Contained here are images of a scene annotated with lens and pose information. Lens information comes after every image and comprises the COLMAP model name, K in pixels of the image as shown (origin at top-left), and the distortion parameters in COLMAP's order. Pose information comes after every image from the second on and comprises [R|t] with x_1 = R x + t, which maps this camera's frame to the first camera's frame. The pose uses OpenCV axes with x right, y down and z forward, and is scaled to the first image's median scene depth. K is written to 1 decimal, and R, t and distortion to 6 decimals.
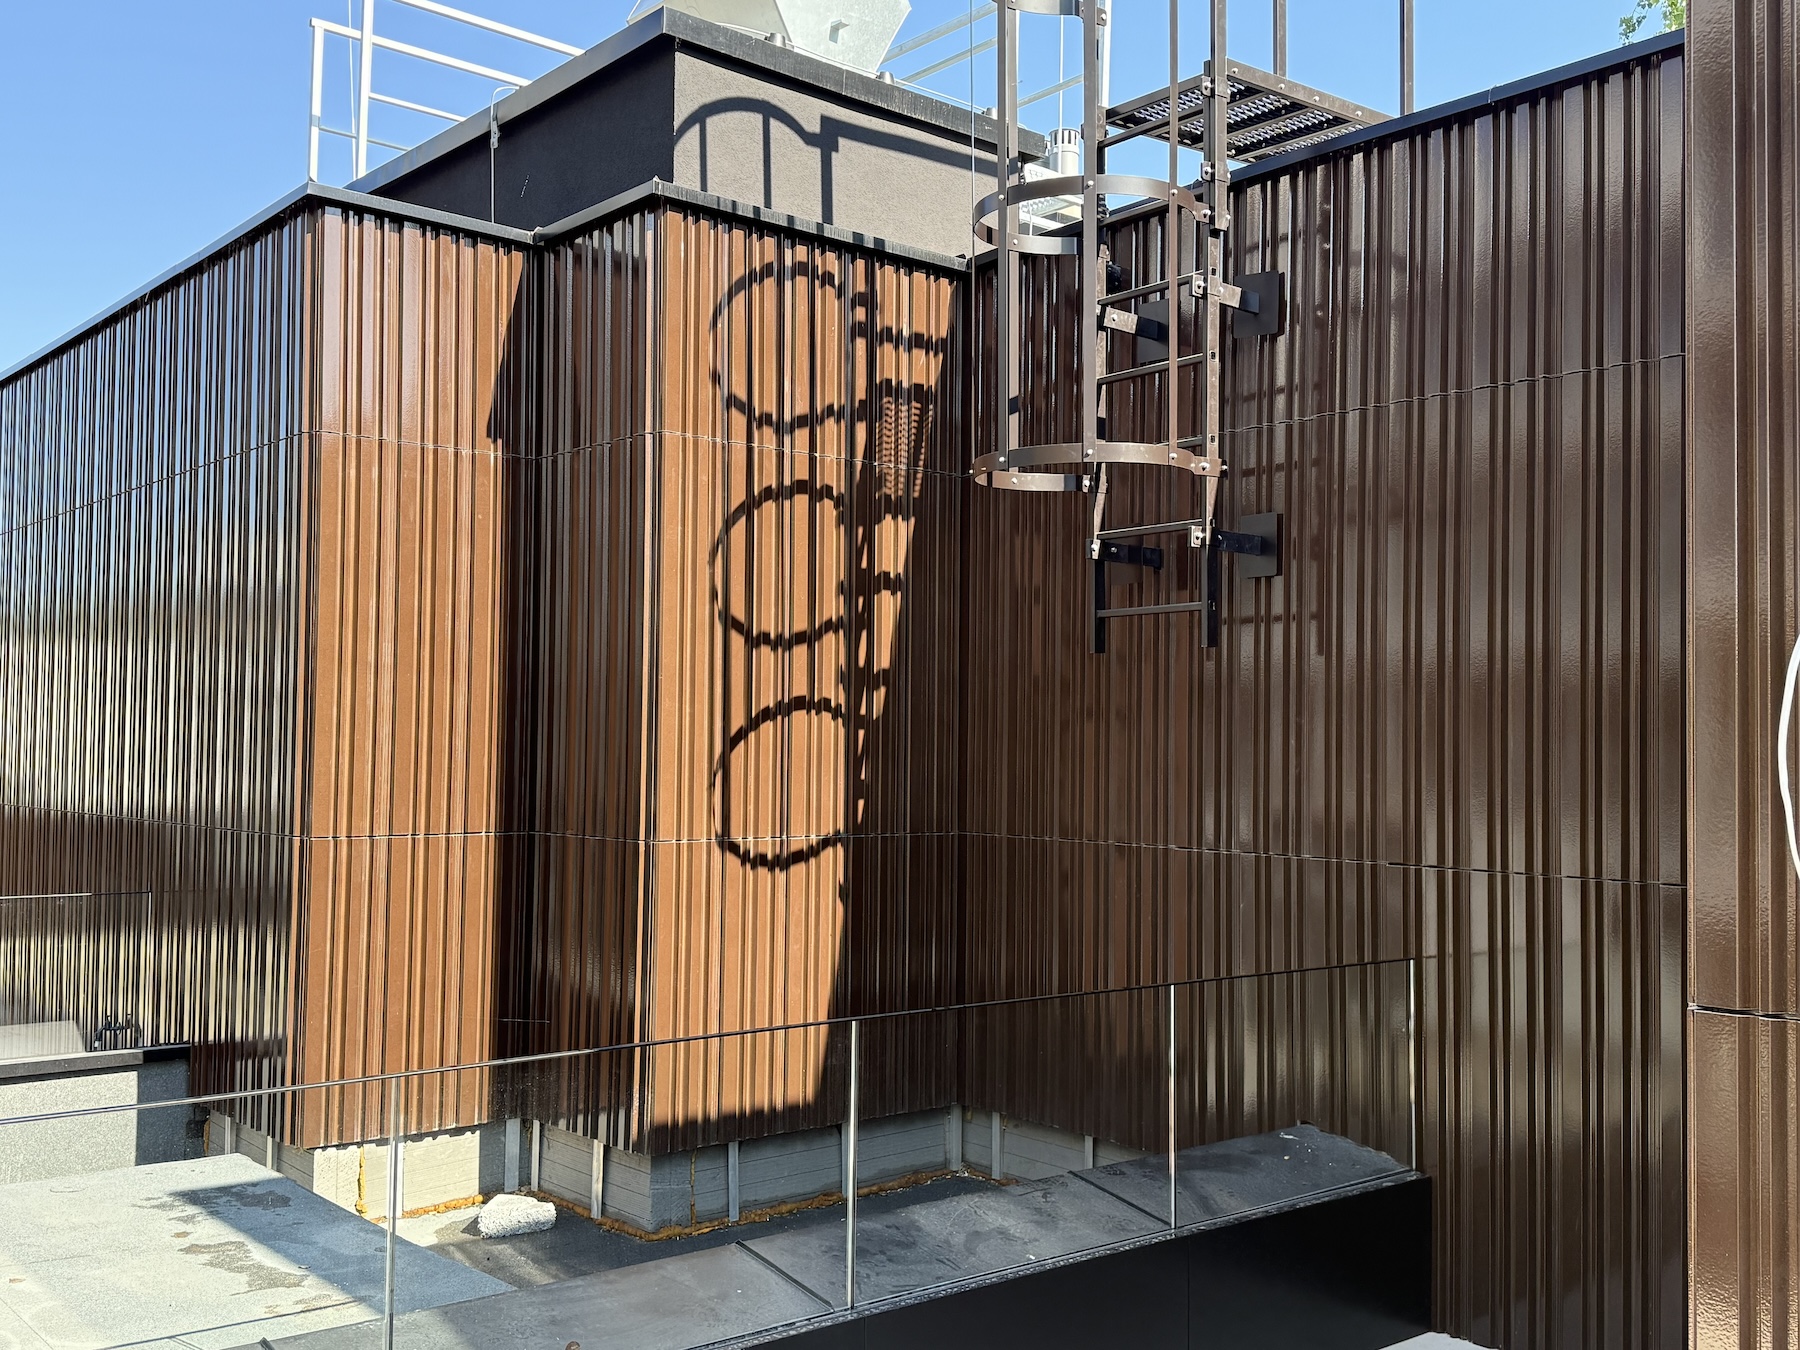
lens RADIAL K [[1746.5, 0, 904.8], [0, 1746.5, 687.5], [0, 0, 1]] dist [0.202945, -0.419602]
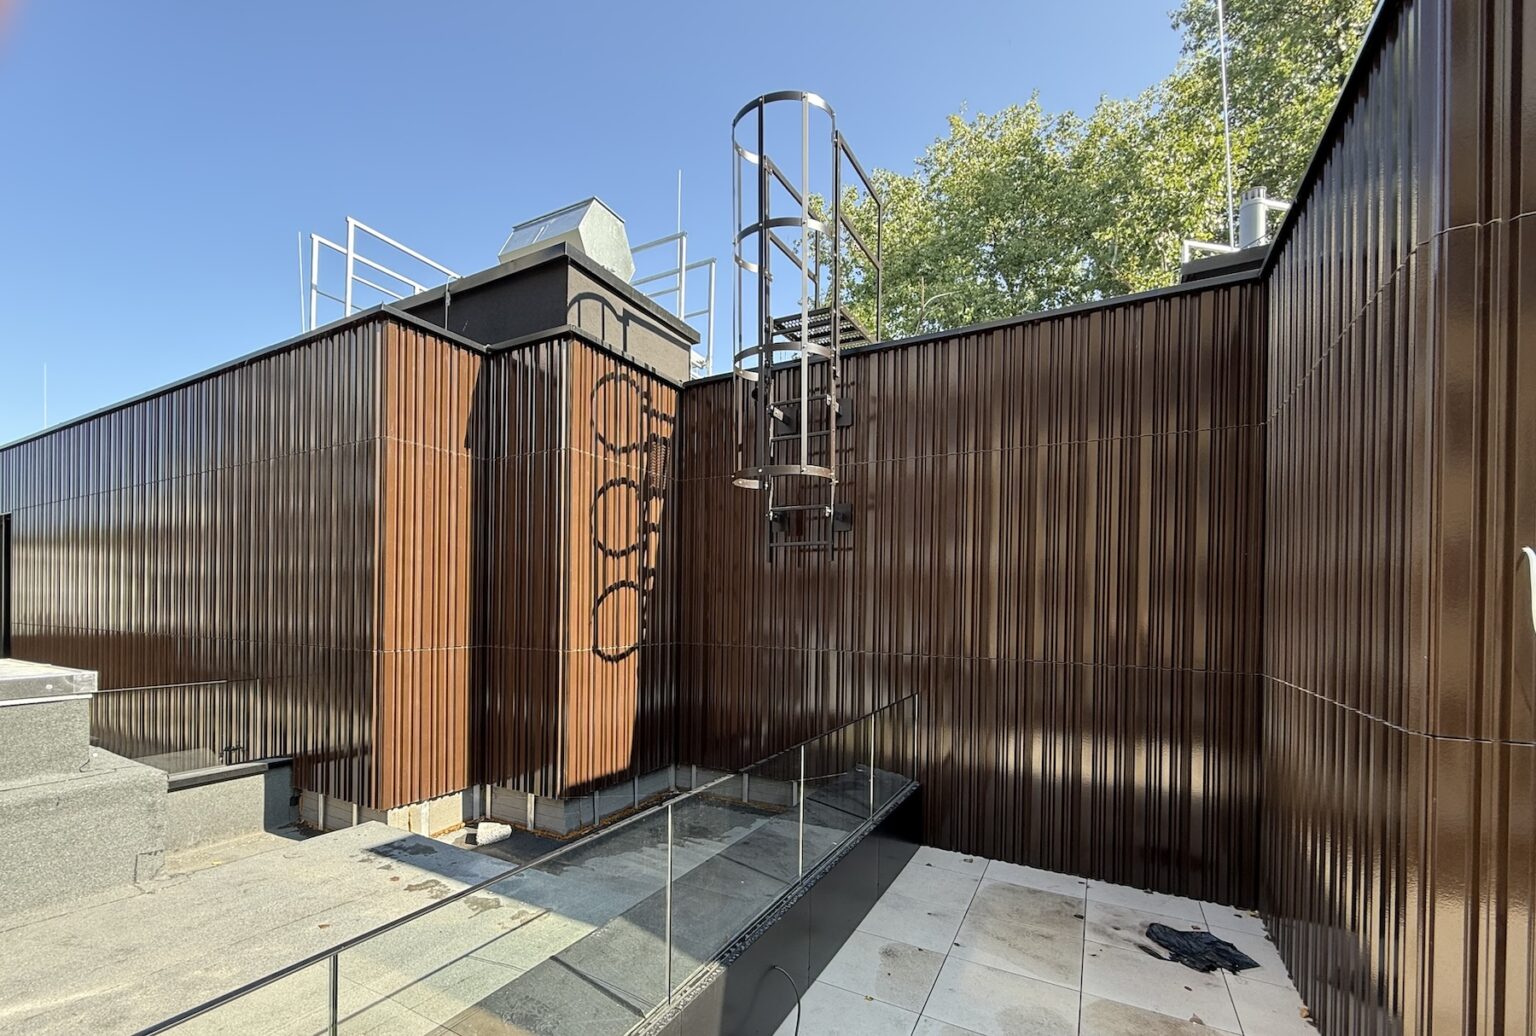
lens RADIAL K [[674.0, 0, 685.4], [0, 674.0, 608.3], [0, 0, 1]] dist [-0.000273, -0.000160]
pose [[0.949449, -0.000963, 0.313920, -0.241125], [-0.013114, 0.999001, 0.042729, 0.002914], [-0.313648, -0.044686, 0.948487, 0.201383]]
